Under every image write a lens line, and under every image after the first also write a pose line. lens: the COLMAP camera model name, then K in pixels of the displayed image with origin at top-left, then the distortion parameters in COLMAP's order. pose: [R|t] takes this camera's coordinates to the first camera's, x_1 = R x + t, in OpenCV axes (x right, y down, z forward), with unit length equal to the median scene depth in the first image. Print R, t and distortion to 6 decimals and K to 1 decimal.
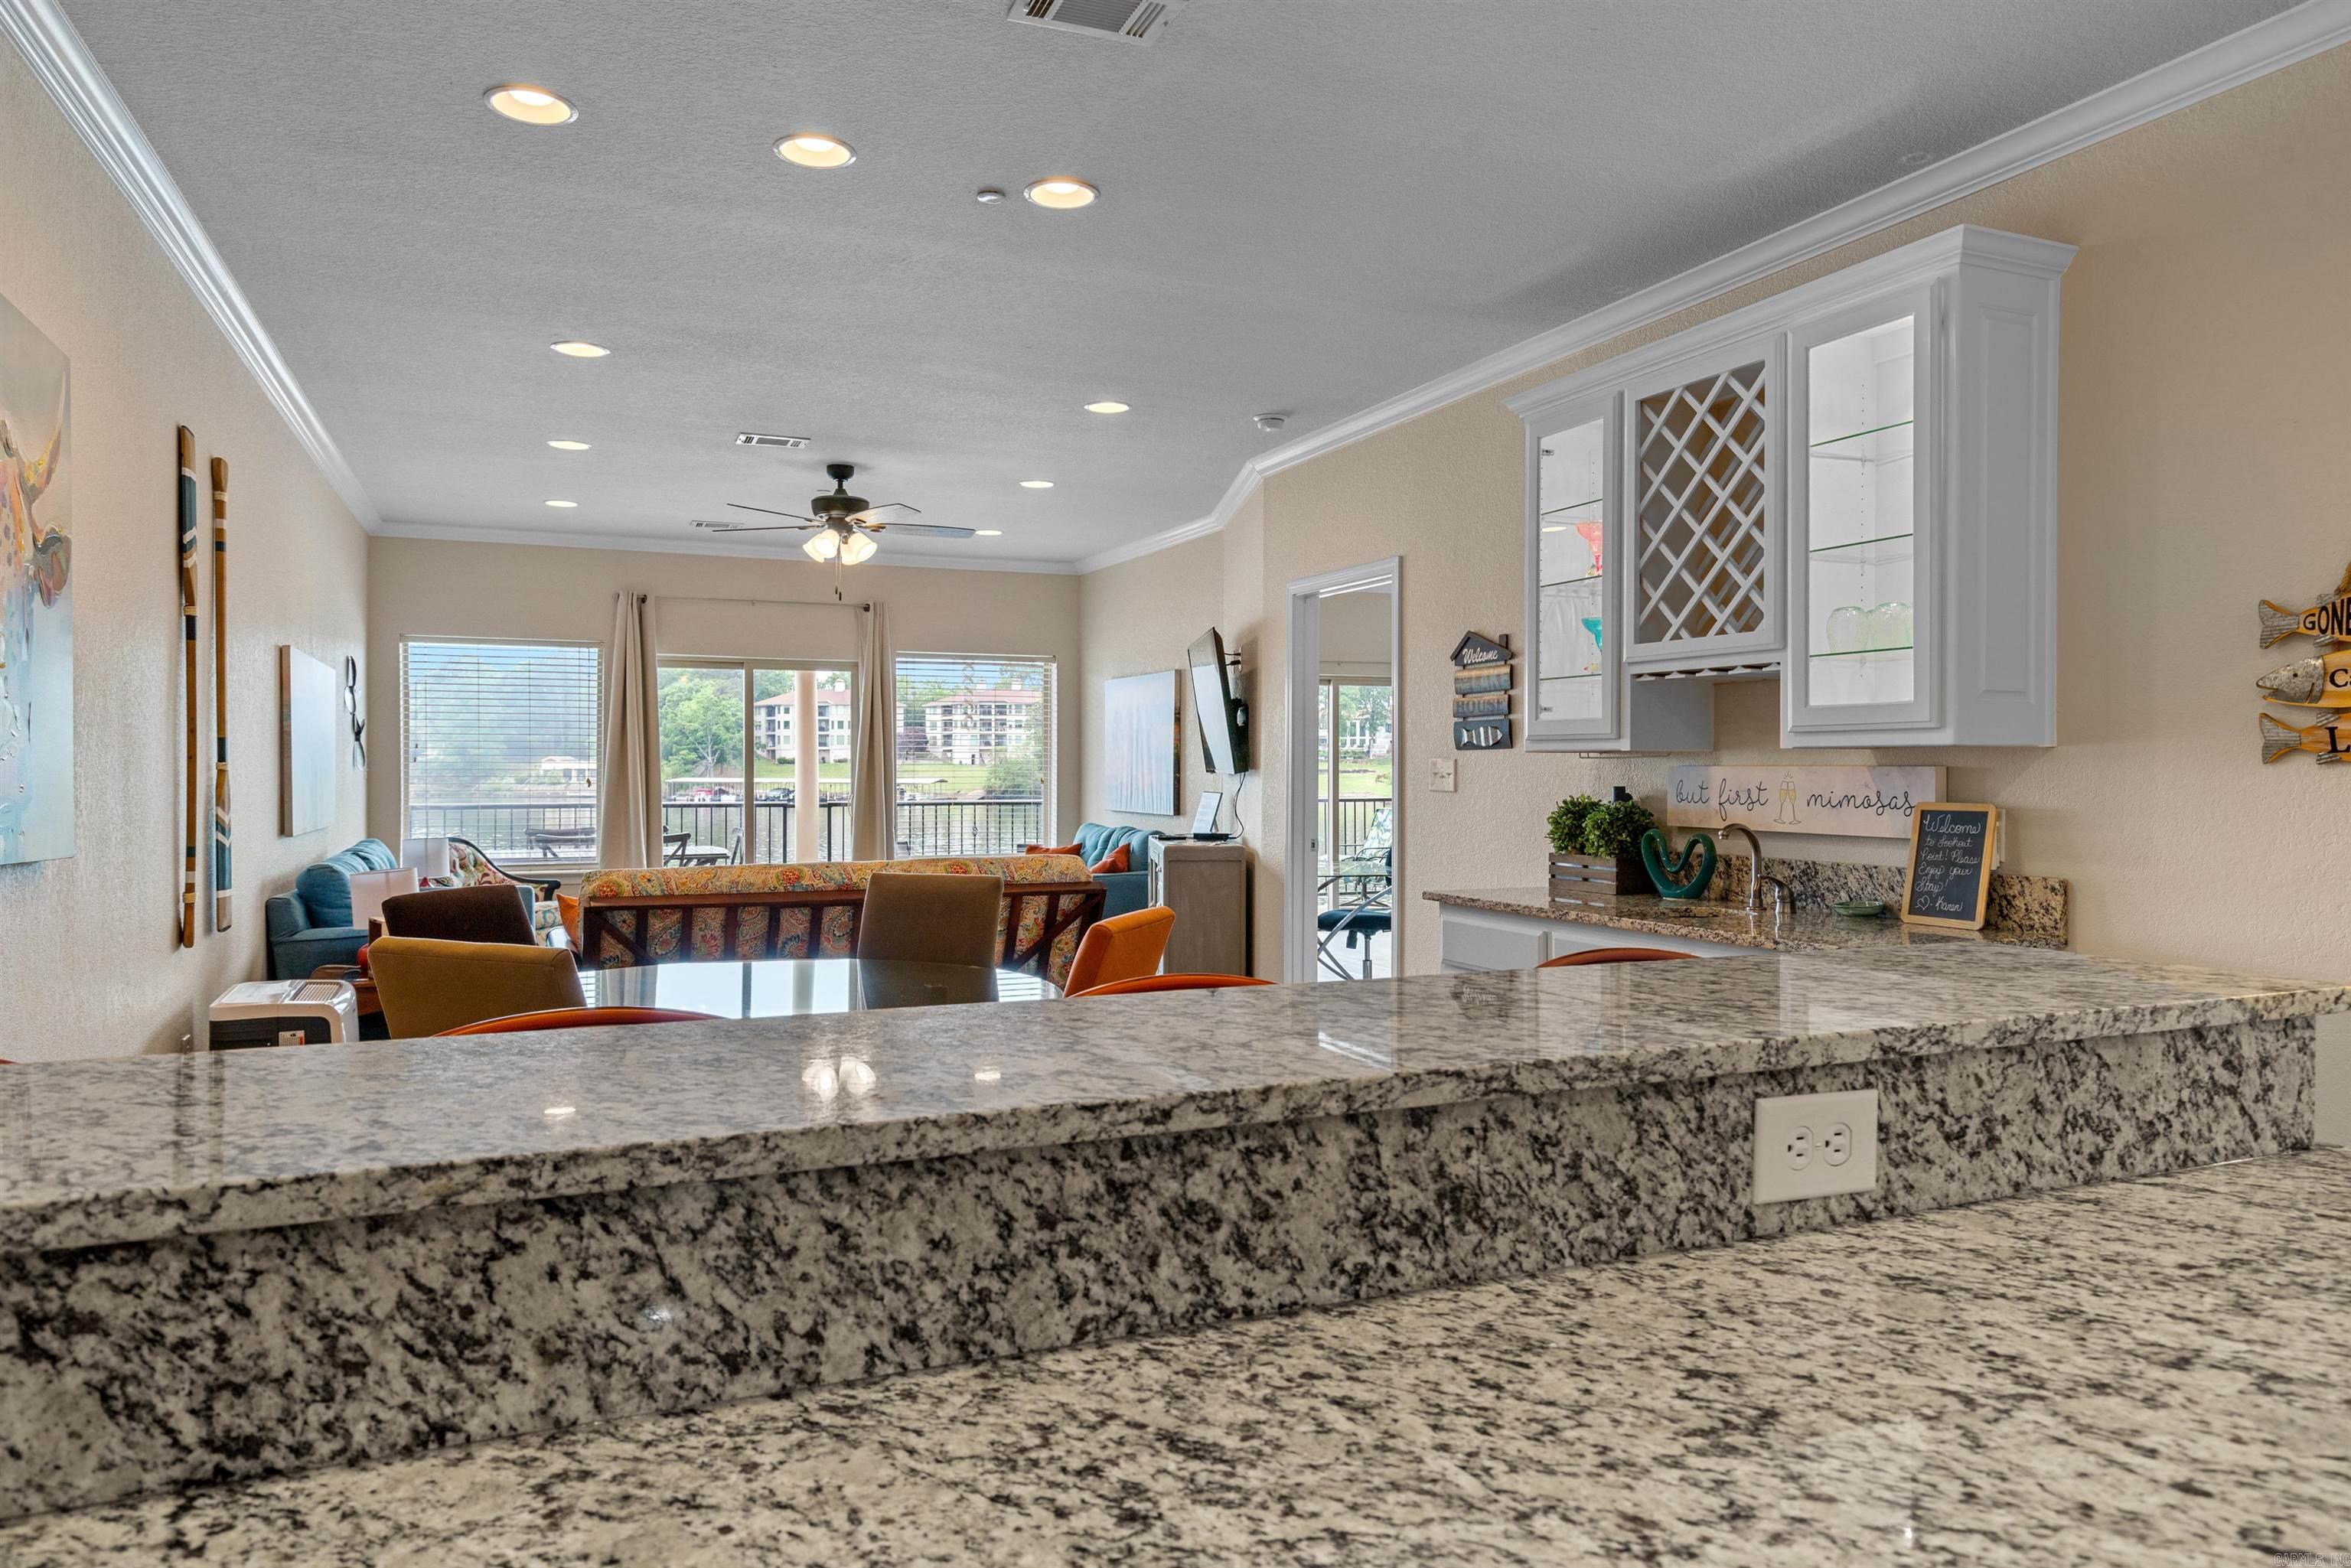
lens RADIAL K [[1477.4, 0, 1177.4], [0, 1477.4, 776.1], [0, 0, 1]] dist [0.008951, -0.001194]
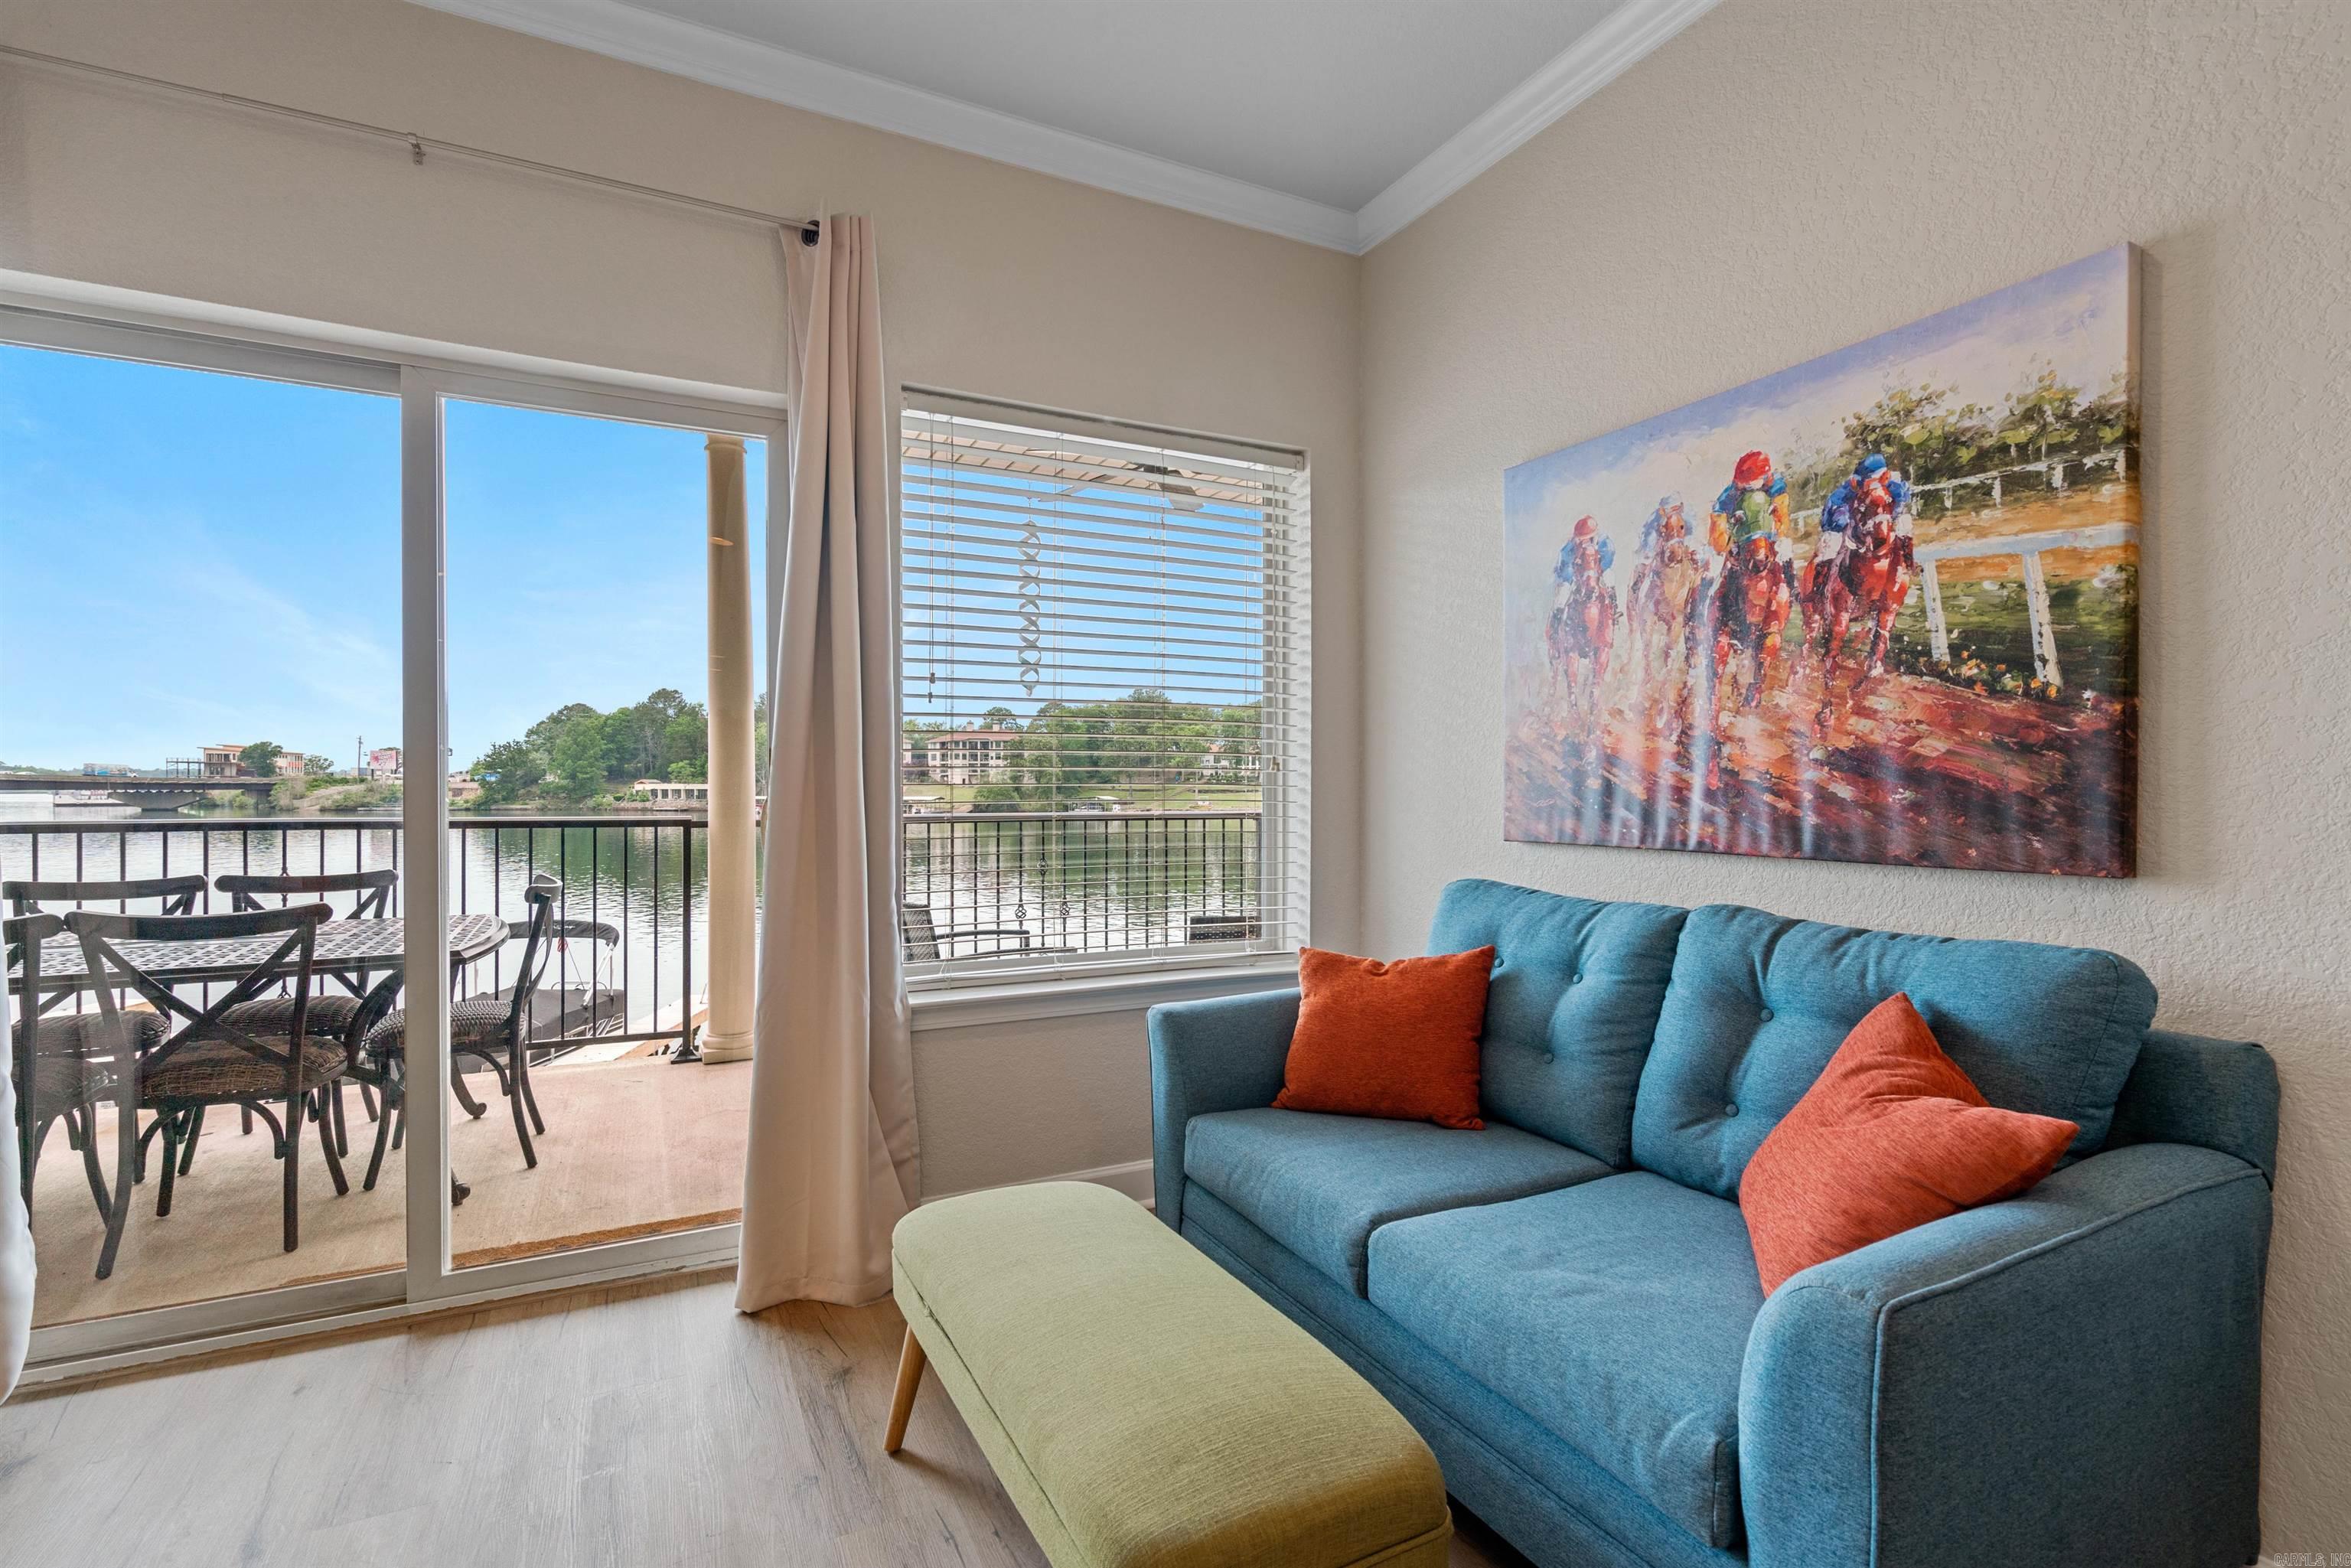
lens RADIAL K [[1070.9, 0, 1163.1], [0, 1070.9, 794.1], [0, 0, 1]] dist [-0.005398, 0.005831]
pose [[0.998854, -0.000509, 0.047860, -0.152345], [0.000553, 0.999999, -0.000902, 0.013064], [-0.047860, 0.000927, 0.998854, 0.807525]]
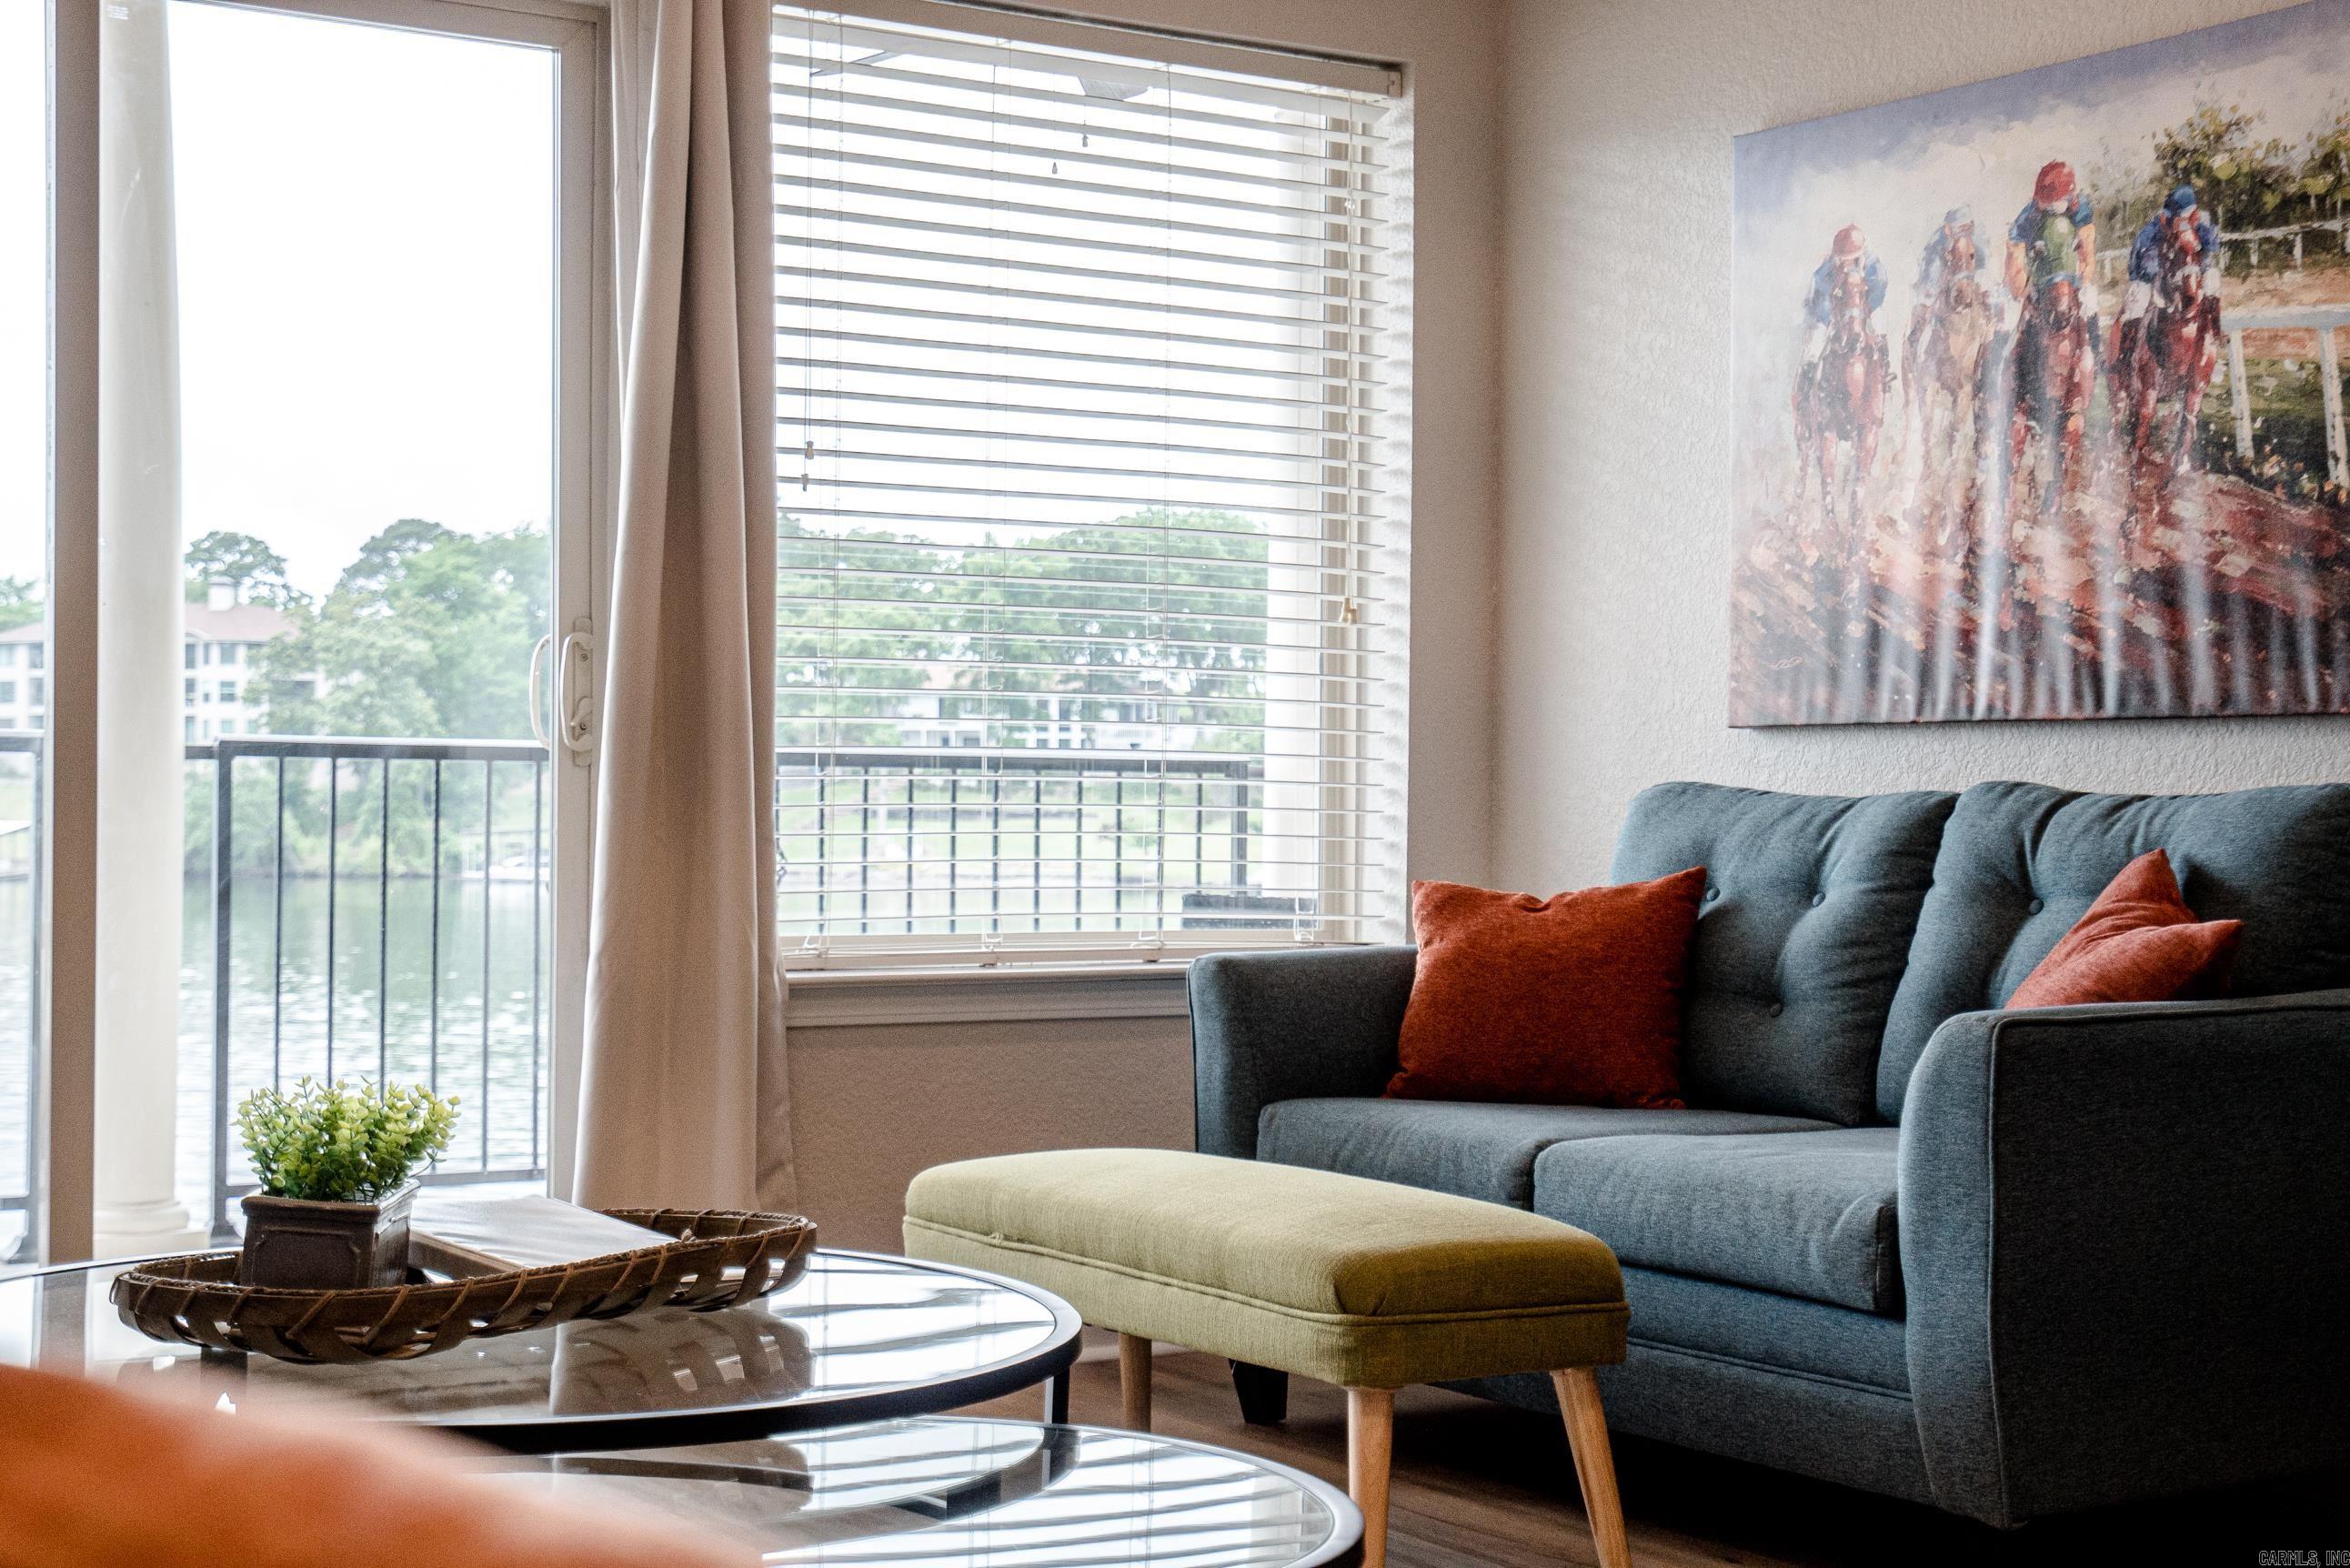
lens RADIAL K [[3448.6, 0, 1167.3], [0, 3448.6, 804.0], [0, 0, 1]] dist [0.063197, 0.000000]
pose [[0.986656, 0.008547, 0.162593, -0.231713], [-0.007435, 0.999945, -0.007443, 0.042067], [-0.162648, 0.006135, 0.986665, 0.542387]]
